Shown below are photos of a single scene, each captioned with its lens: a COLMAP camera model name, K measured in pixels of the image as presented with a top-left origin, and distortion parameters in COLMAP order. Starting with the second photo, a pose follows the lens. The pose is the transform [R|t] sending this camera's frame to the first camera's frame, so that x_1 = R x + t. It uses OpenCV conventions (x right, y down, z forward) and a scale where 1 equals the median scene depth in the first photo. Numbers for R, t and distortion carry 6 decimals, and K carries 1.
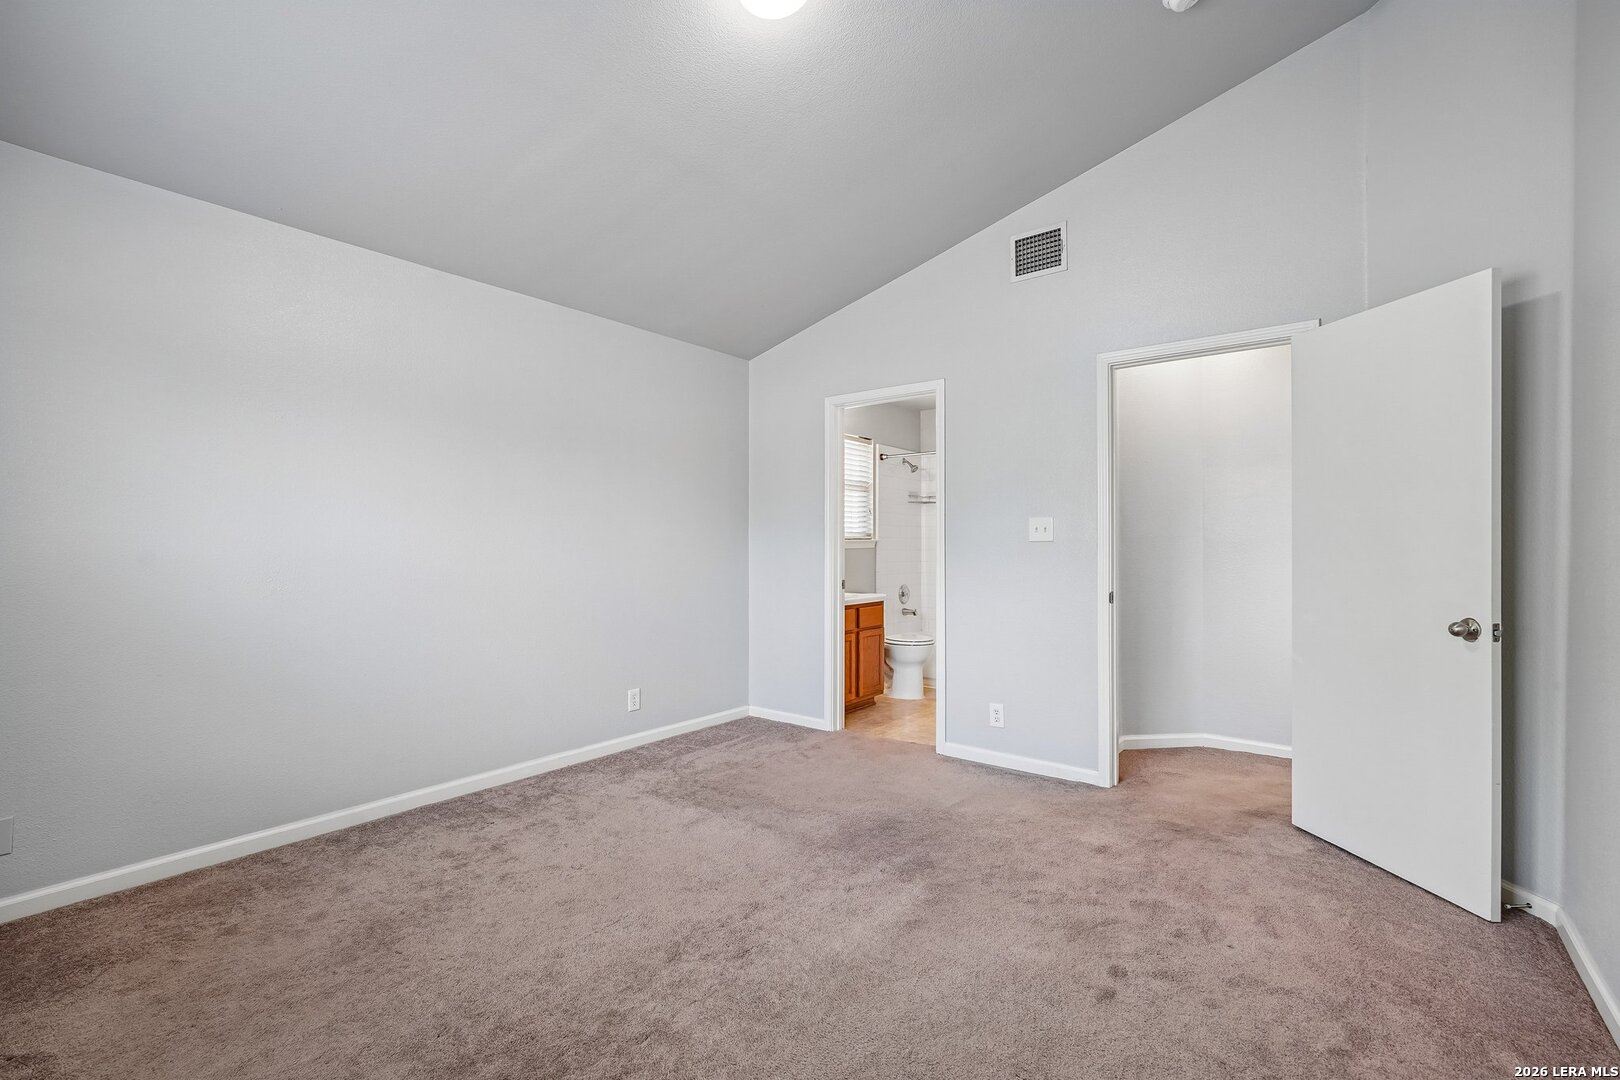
lens RADIAL K [[717.6, 0, 806.6], [0, 717.6, 538.1], [0, 0, 1]] dist [-0.004219, 0.004636]
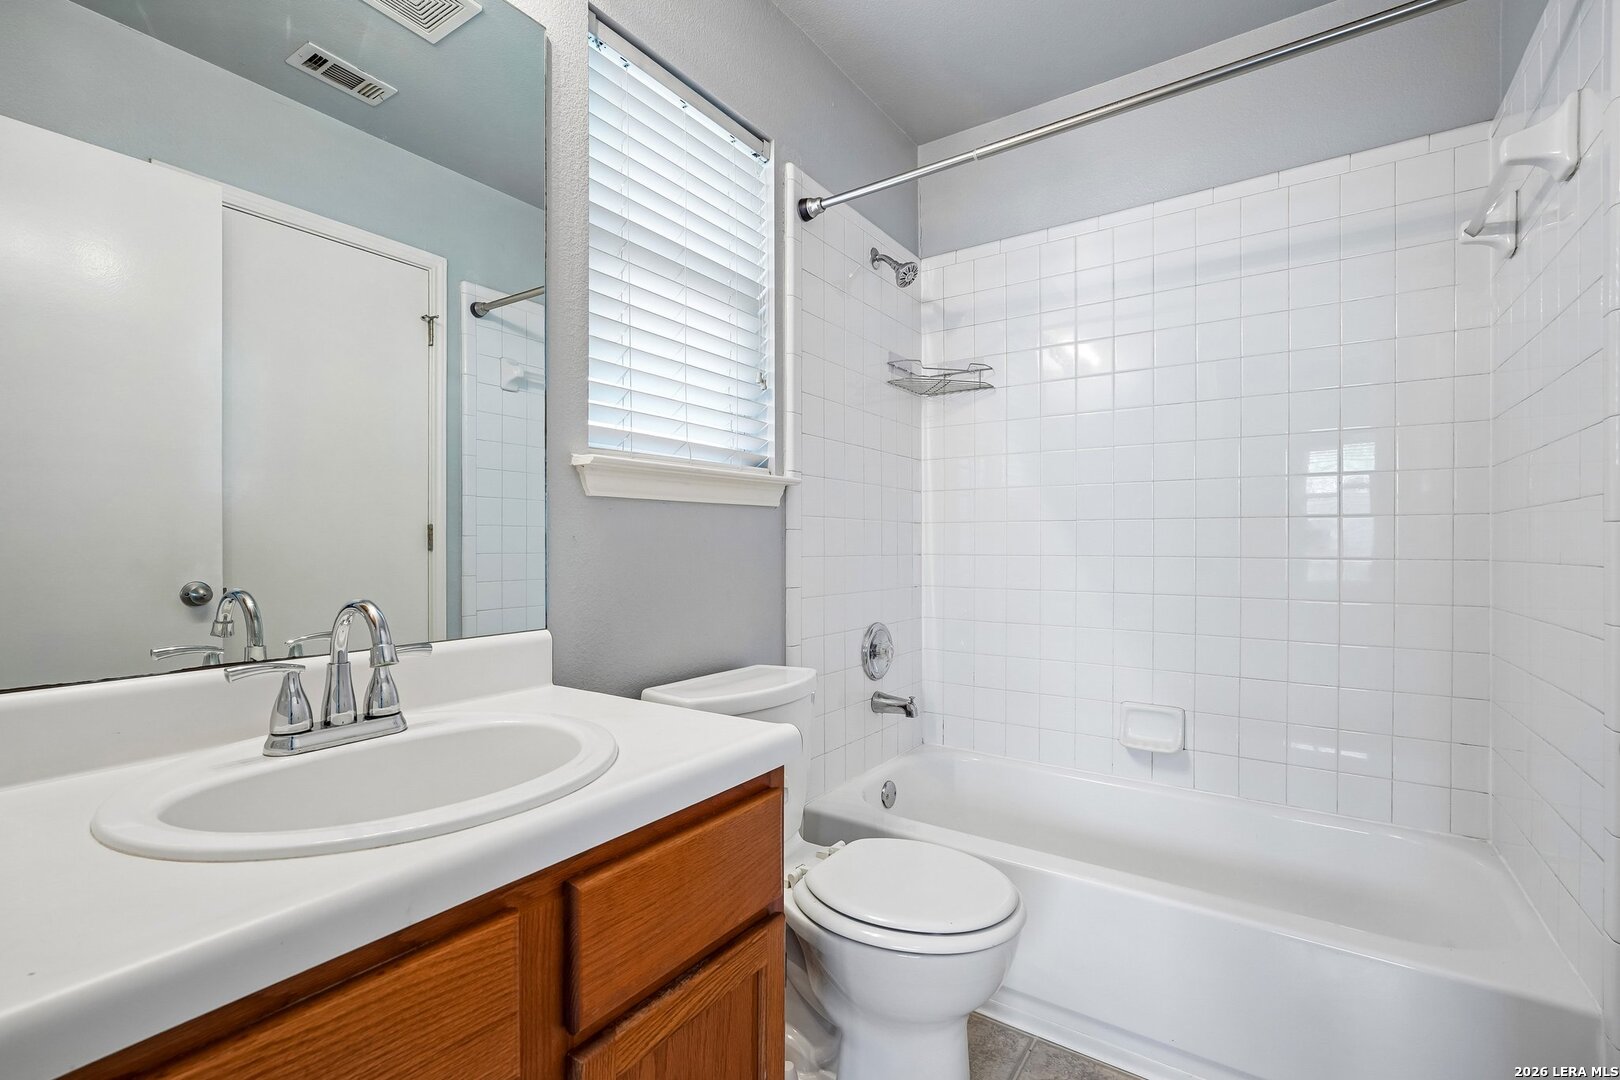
lens RADIAL K [[716.1, 0, 810.0], [0, 716.1, 540.0], [0, 0, 1]] dist [-0.002618, -0.000113]
pose [[0.997913, -0.004442, 0.064418, 0.086991], [0.004998, 0.999952, -0.008471, 0.029886], [-0.064378, 0.008775, 0.997887, 0.697580]]
